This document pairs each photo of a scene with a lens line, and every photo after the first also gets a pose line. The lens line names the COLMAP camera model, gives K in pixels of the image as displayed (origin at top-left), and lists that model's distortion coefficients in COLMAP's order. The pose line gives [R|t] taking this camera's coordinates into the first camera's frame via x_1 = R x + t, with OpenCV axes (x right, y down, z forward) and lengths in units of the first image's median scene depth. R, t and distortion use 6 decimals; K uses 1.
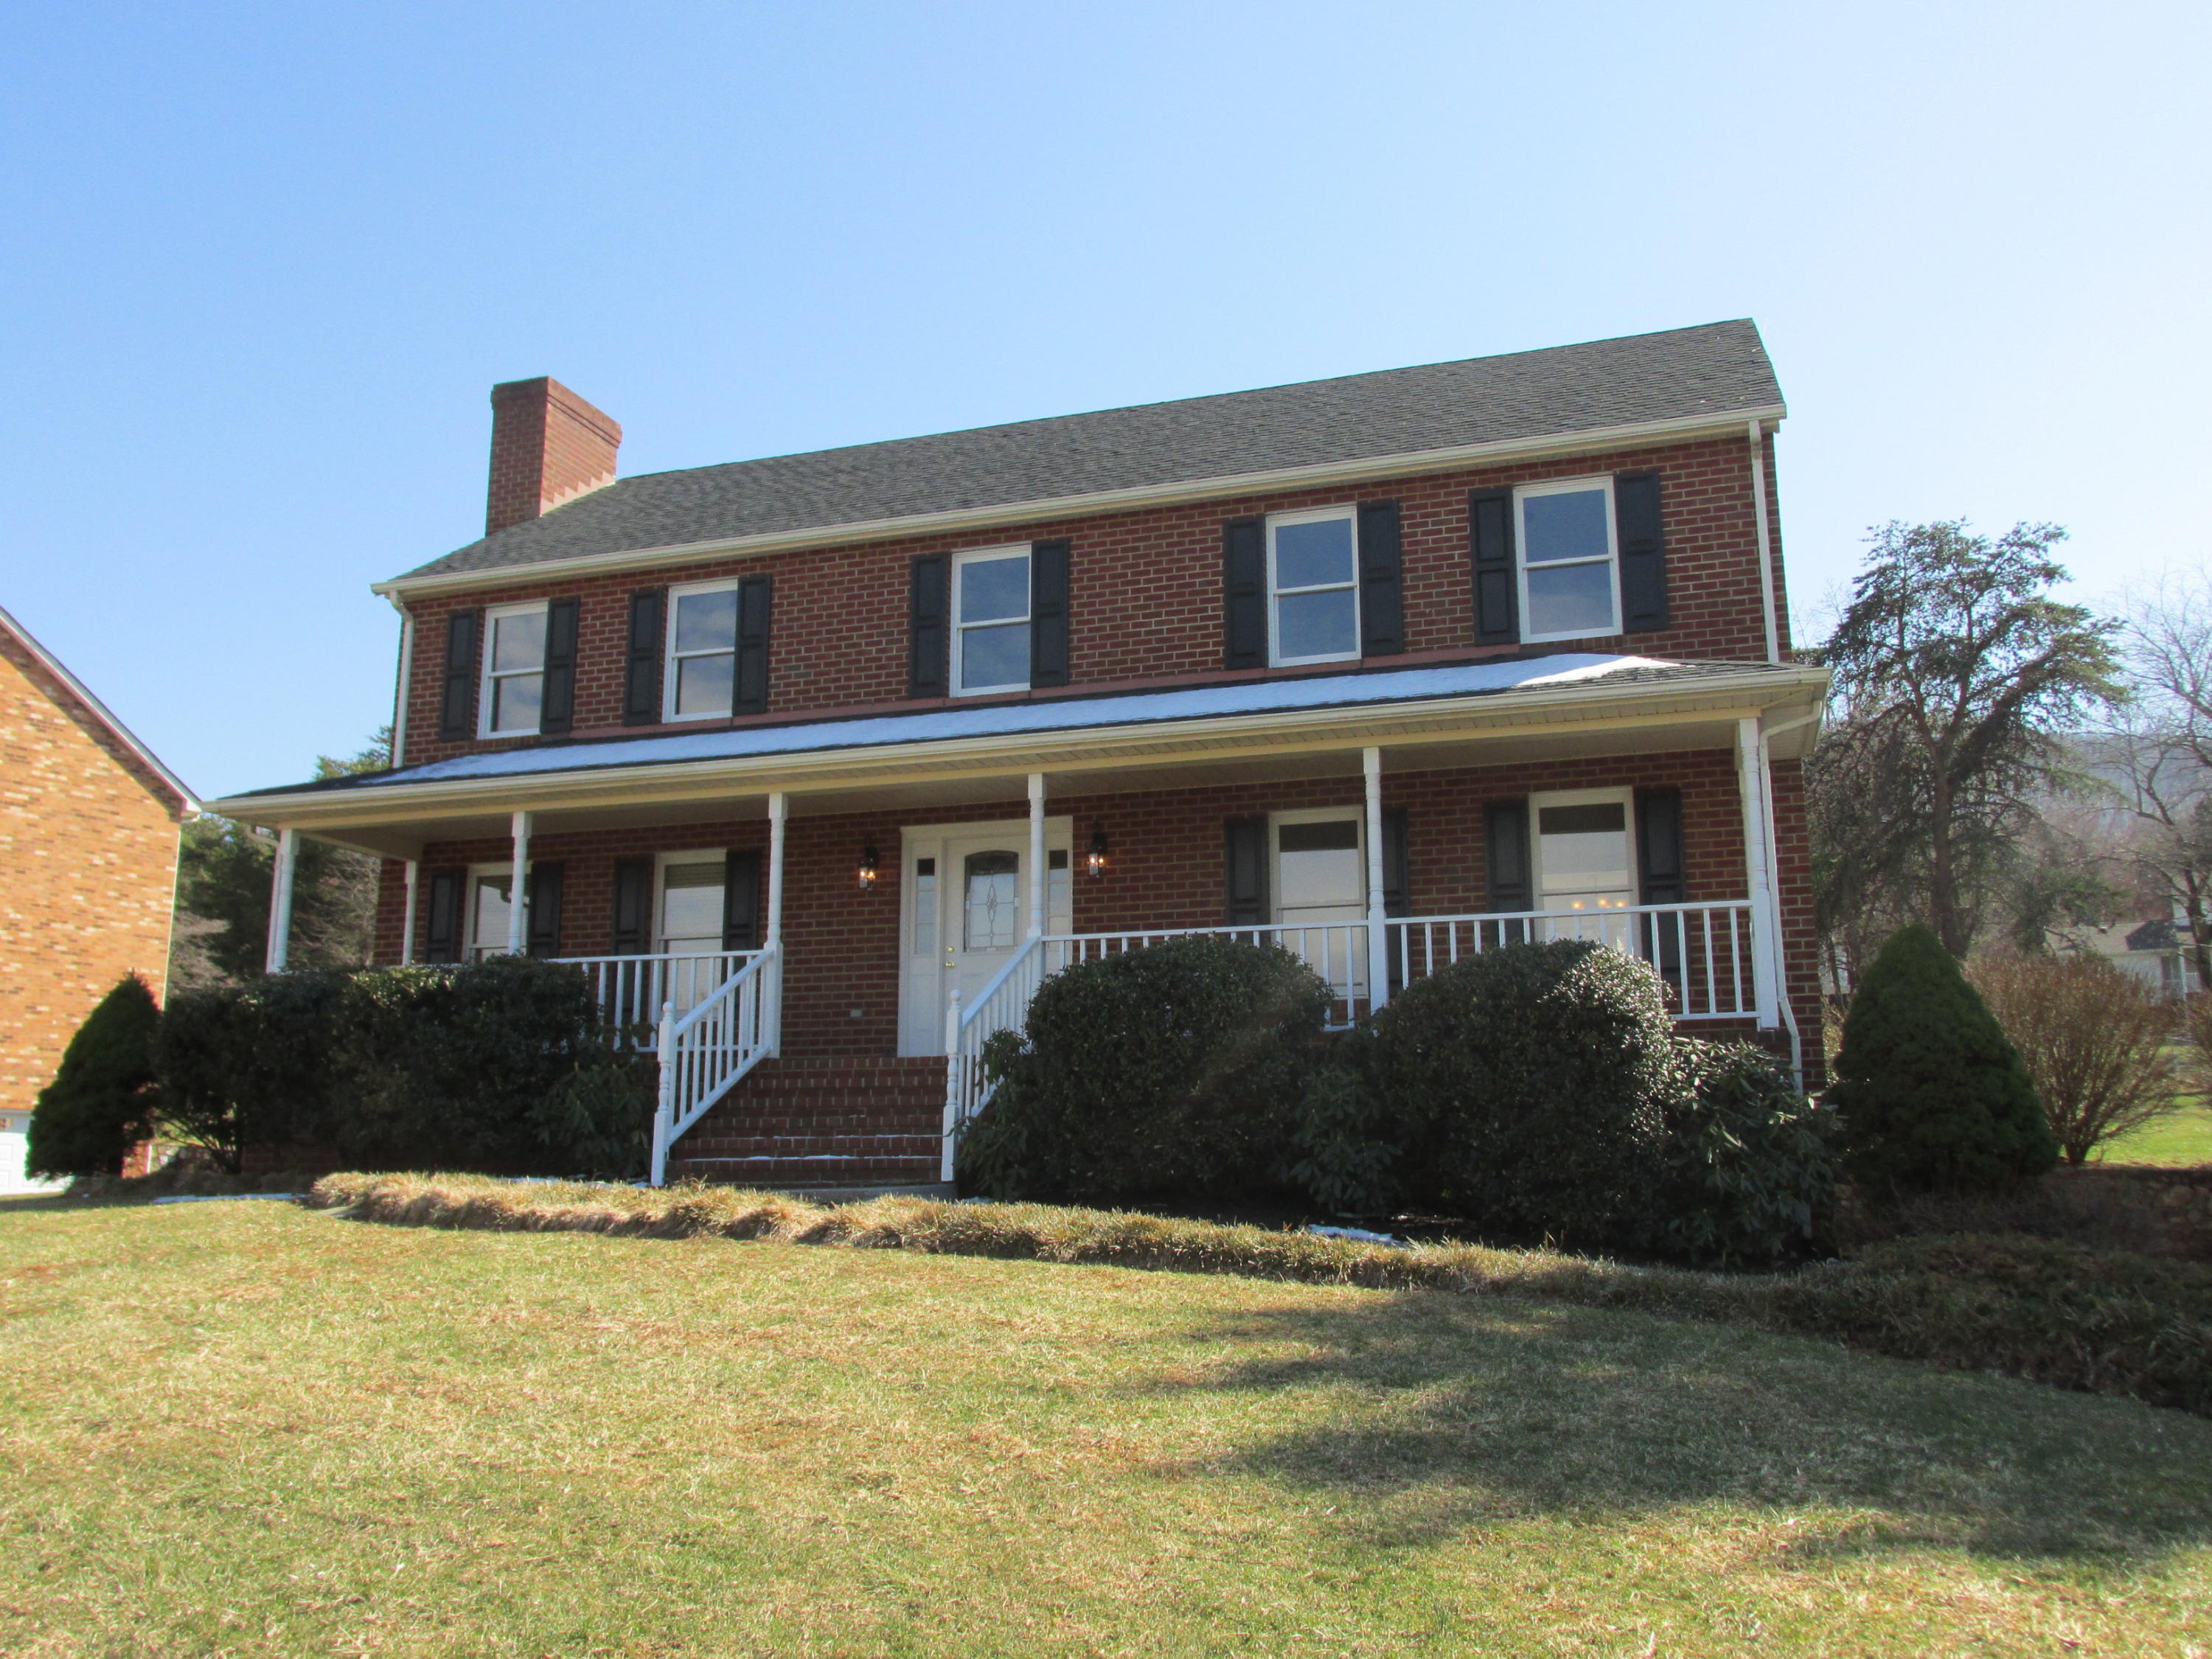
lens RADIAL K [[1838.1, 0, 1109.3], [0, 1838.1, 798.1], [0, 0, 1]] dist [-0.033401, 0.004407]
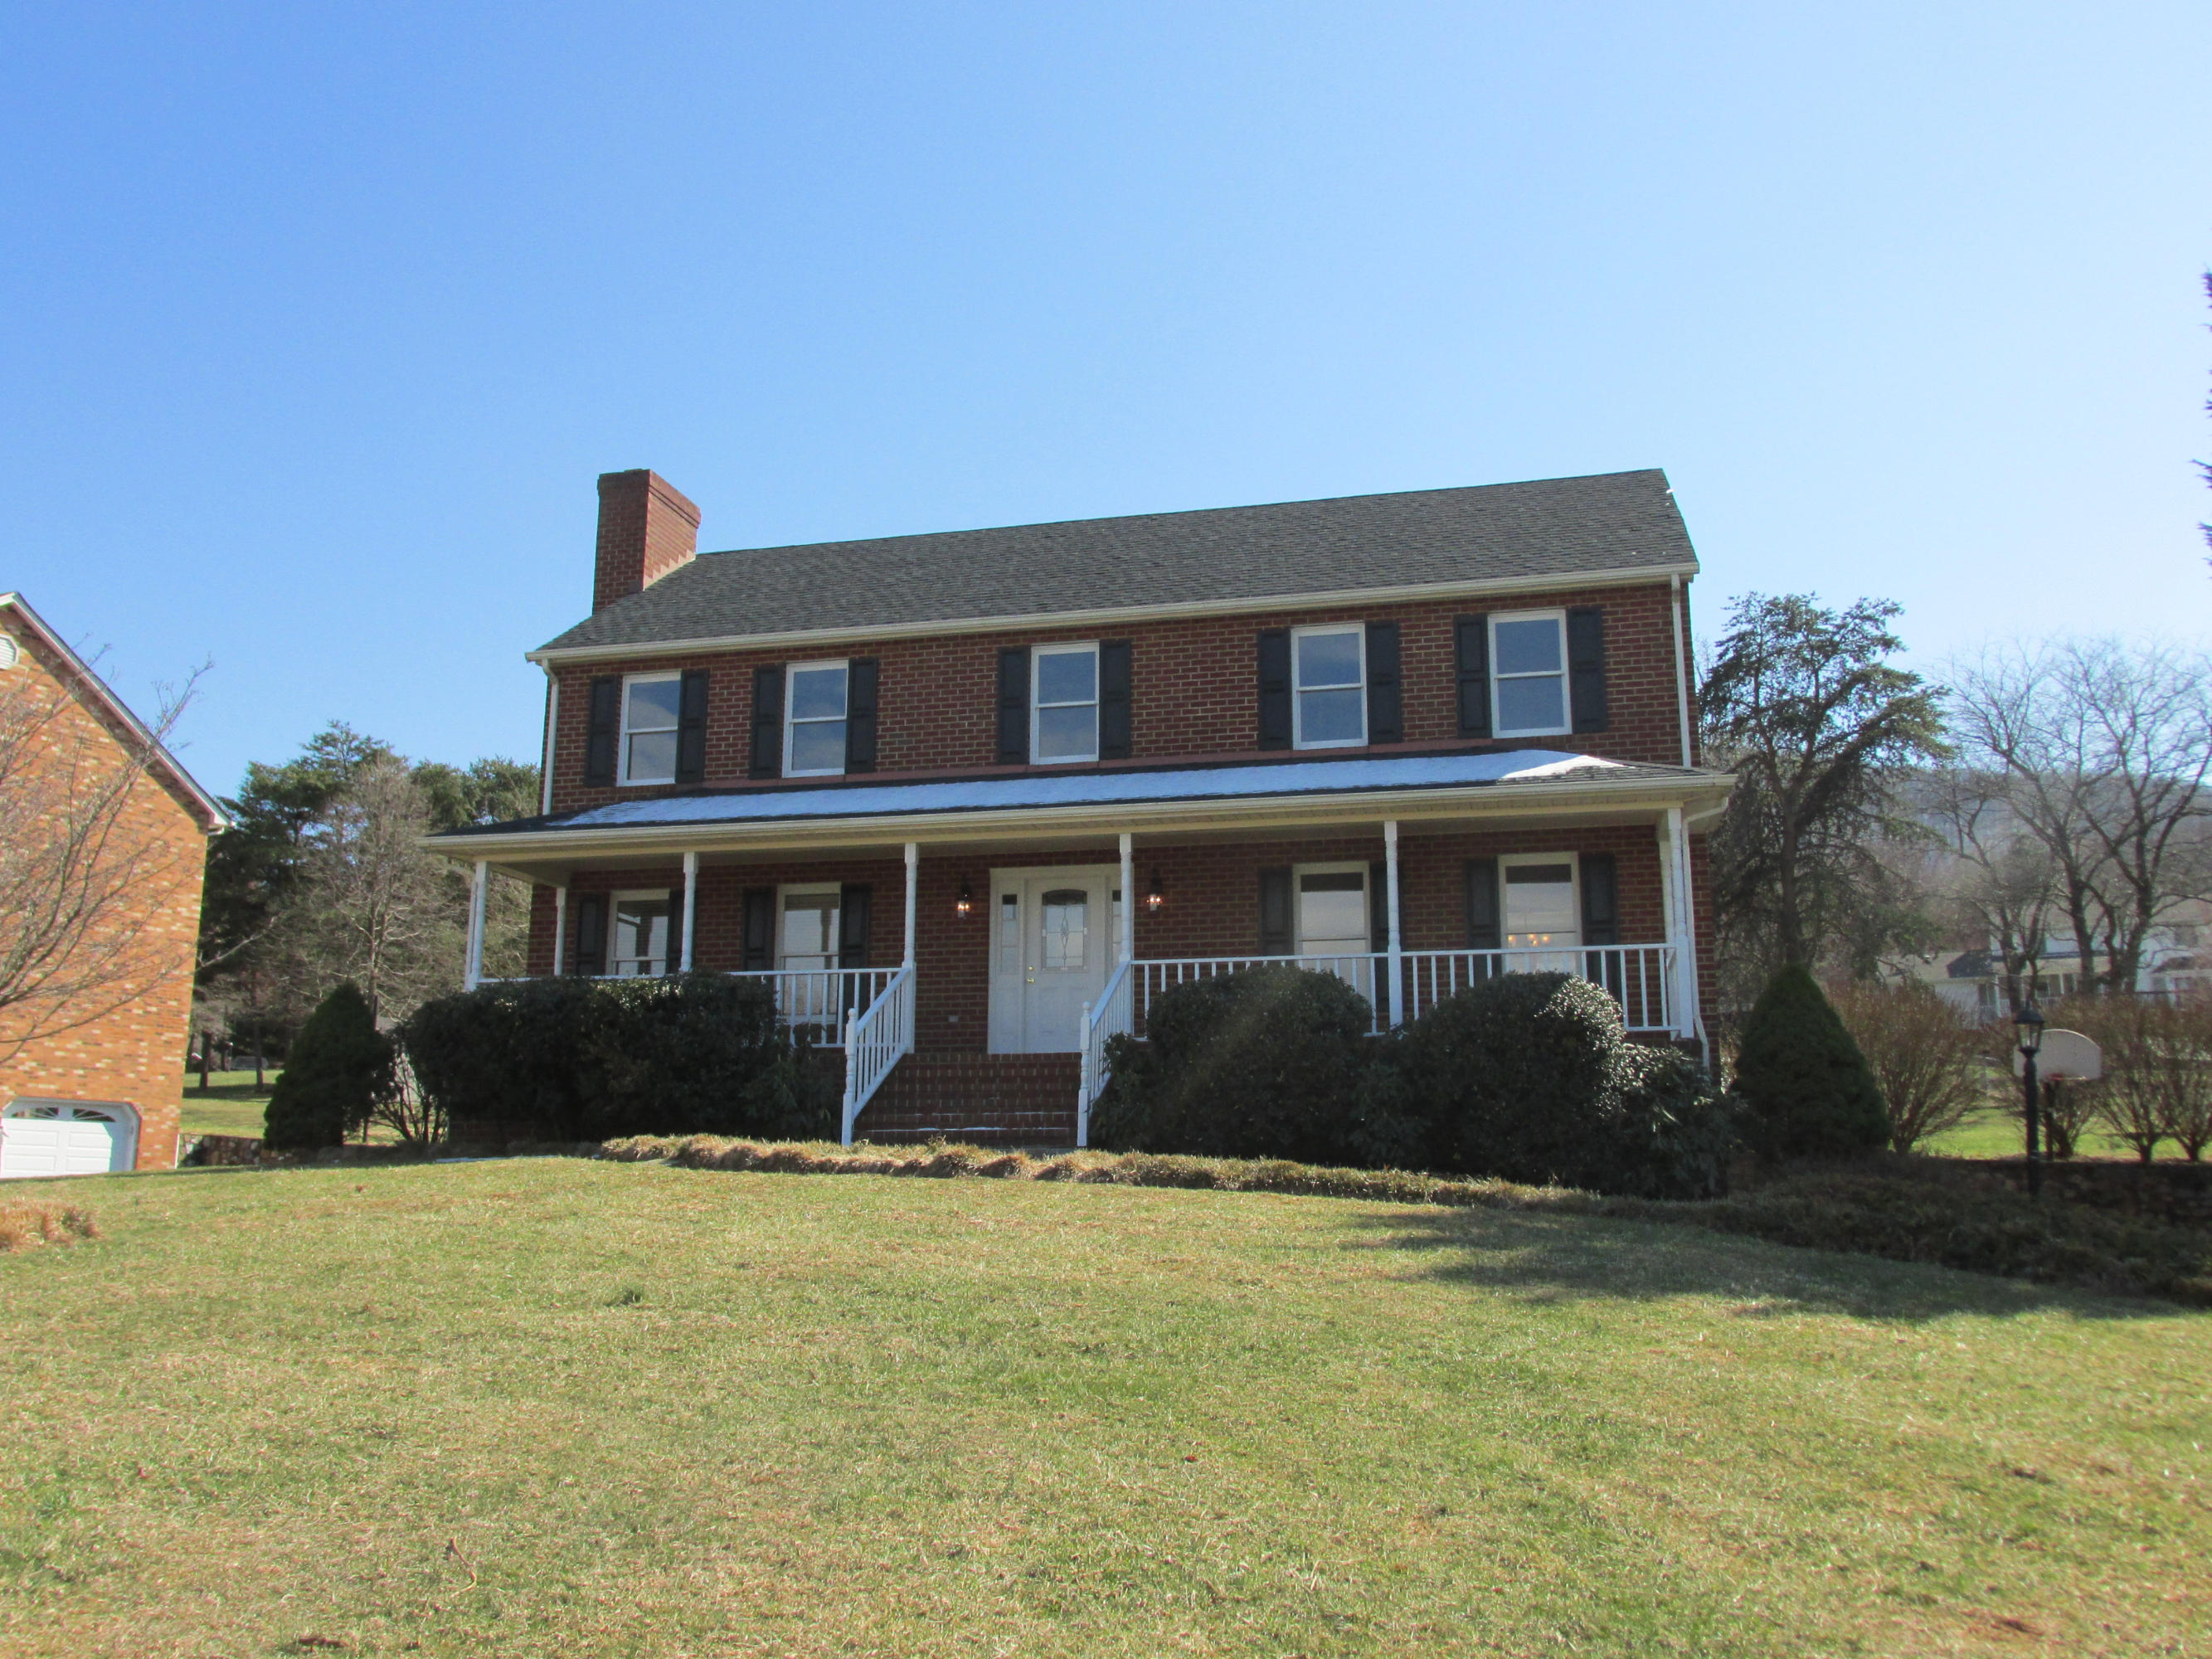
lens RADIAL K [[1838.2, 0, 1109.3], [0, 1838.2, 798.1], [0, 0, 1]] dist [-0.033401, 0.004407]
pose [[0.996780, 0.021932, 0.077130, -0.126641], [-0.021438, 0.999744, -0.007224, -0.024064], [-0.077268, 0.005547, 0.996995, -0.233415]]
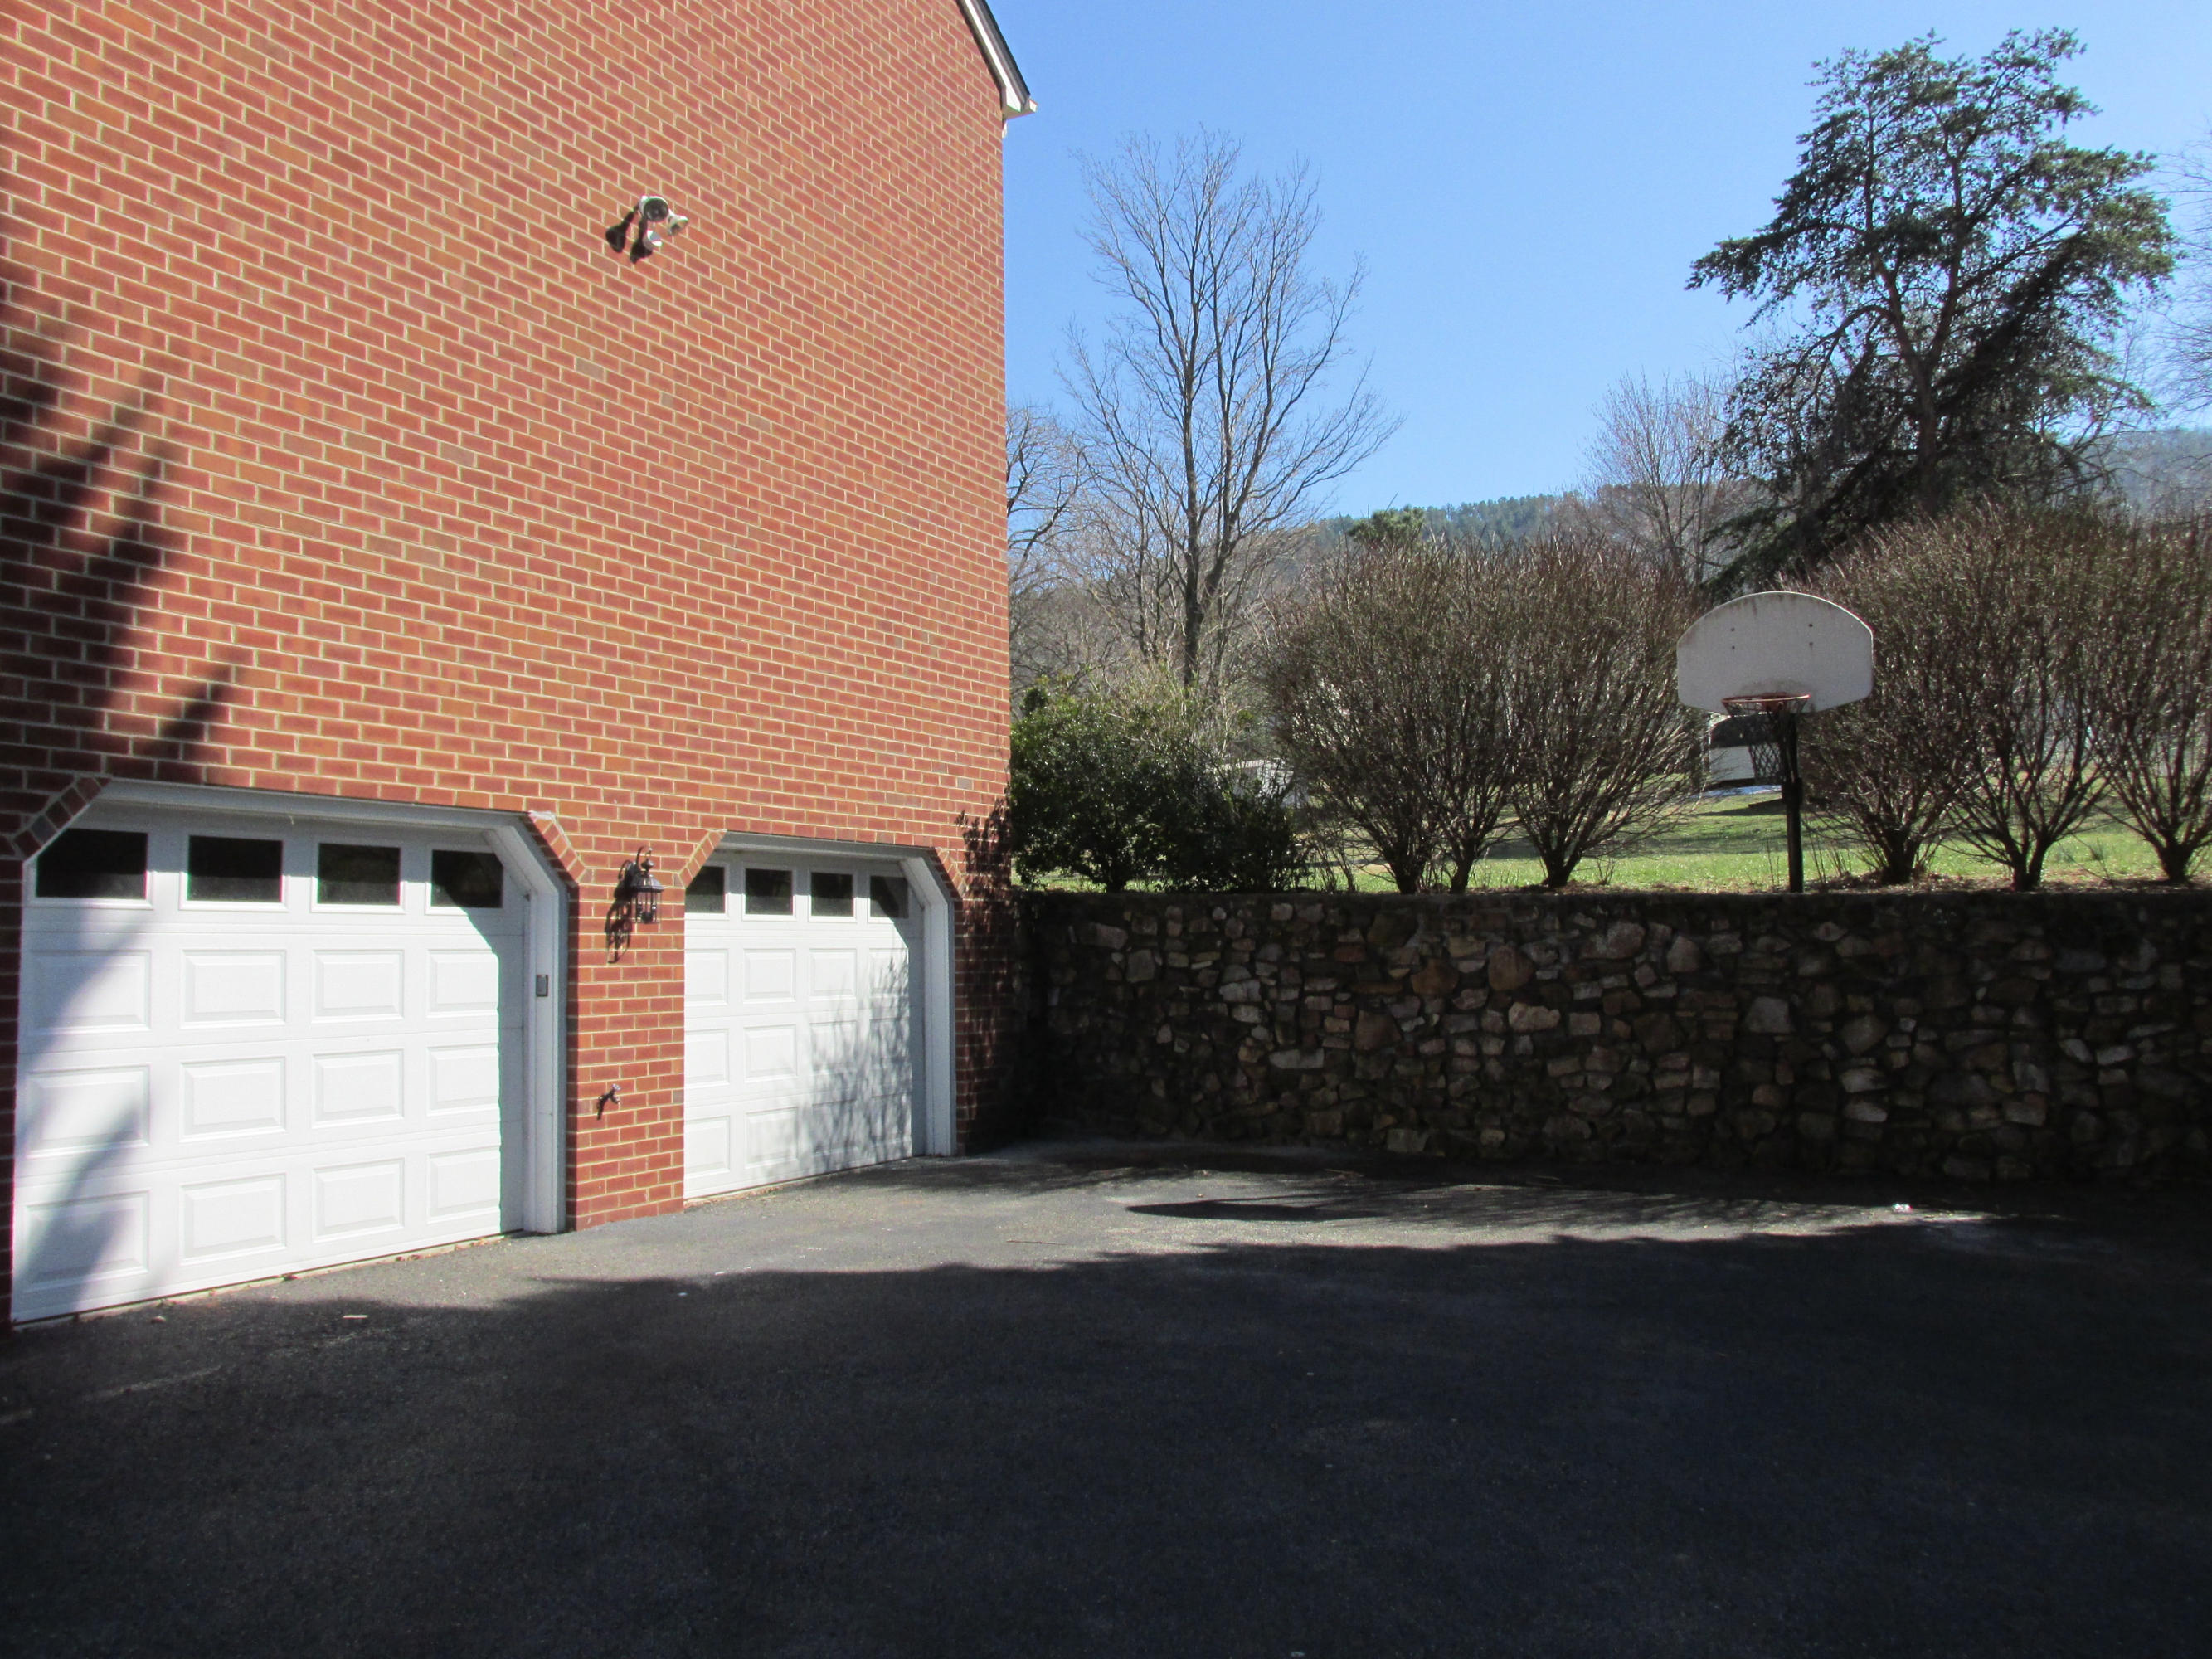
lens RADIAL K [[1821.1, 0, 1106.0], [0, 1821.1, 829.5], [0, 0, 1]] dist [-0.051288, 0.004487]
pose [[0.987750, -0.029073, -0.153311, 0.620670], [0.050900, 0.988781, 0.140434, 0.118469], [0.147509, -0.146517, 0.978148, 0.520018]]
